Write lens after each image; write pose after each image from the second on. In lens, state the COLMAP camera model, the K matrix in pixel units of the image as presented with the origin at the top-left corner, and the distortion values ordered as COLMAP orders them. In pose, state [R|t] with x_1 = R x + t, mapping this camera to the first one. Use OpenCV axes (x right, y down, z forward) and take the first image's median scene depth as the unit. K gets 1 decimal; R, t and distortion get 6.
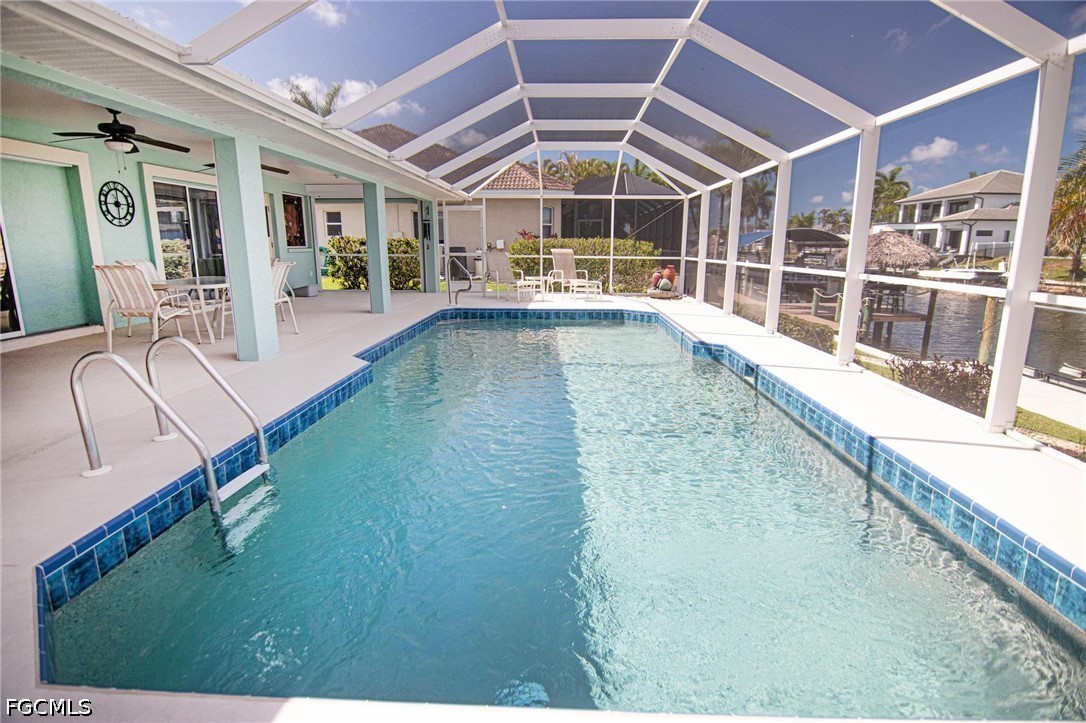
lens RADIAL K [[551.0, 0, 537.5], [0, 551.0, 366.3], [0, 0, 1]] dist [-0.003124, -0.012208]
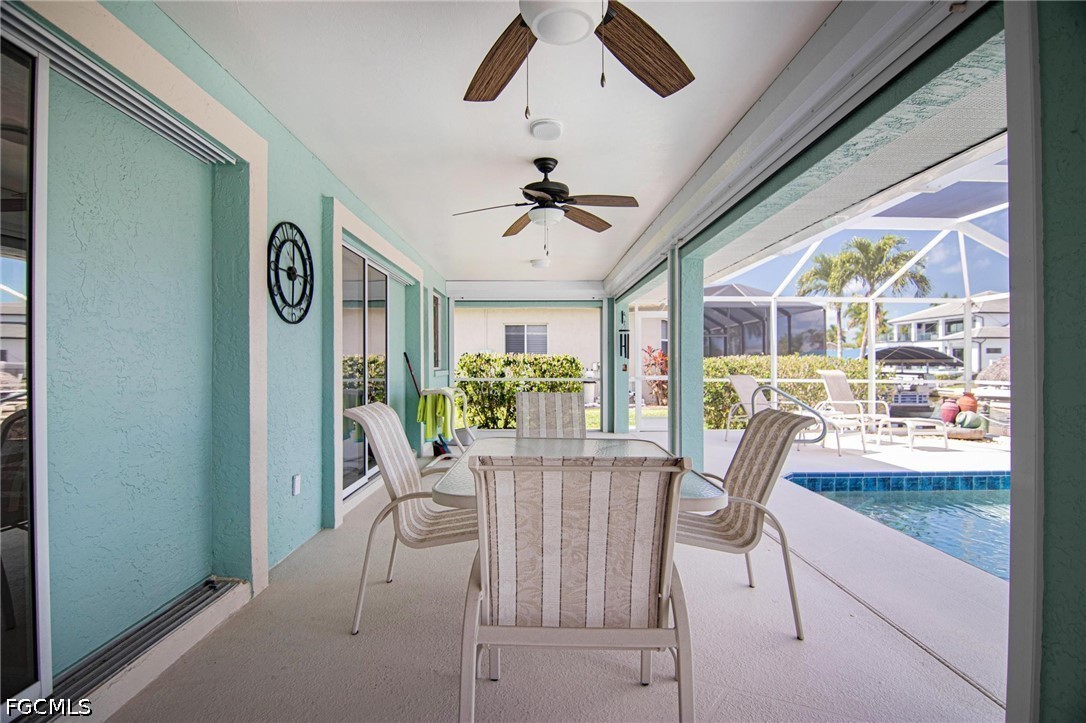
lens RADIAL K [[551.0, 0, 537.5], [0, 551.0, 366.3], [0, 0, 1]] dist [-0.003124, -0.012208]
pose [[0.999125, -0.003071, 0.041703, -0.446941], [0.011834, 0.977295, -0.211551, -0.098198], [-0.040107, 0.211859, 0.976477, 0.438985]]
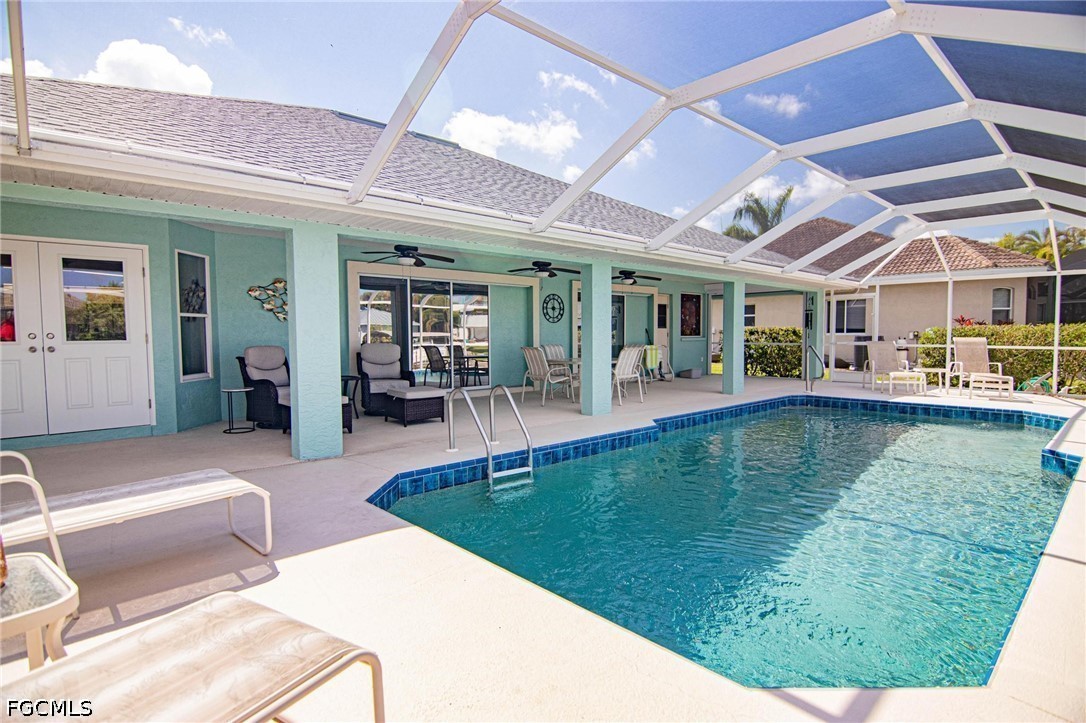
lens RADIAL K [[551.0, 0, 537.5], [0, 551.0, 366.3], [0, 0, 1]] dist [-0.003124, -0.012208]
pose [[0.707133, 0.033484, -0.706287, 0.213053], [-0.146171, 0.984224, -0.099686, 0.014695], [0.691806, 0.173730, 0.700872, -0.053795]]
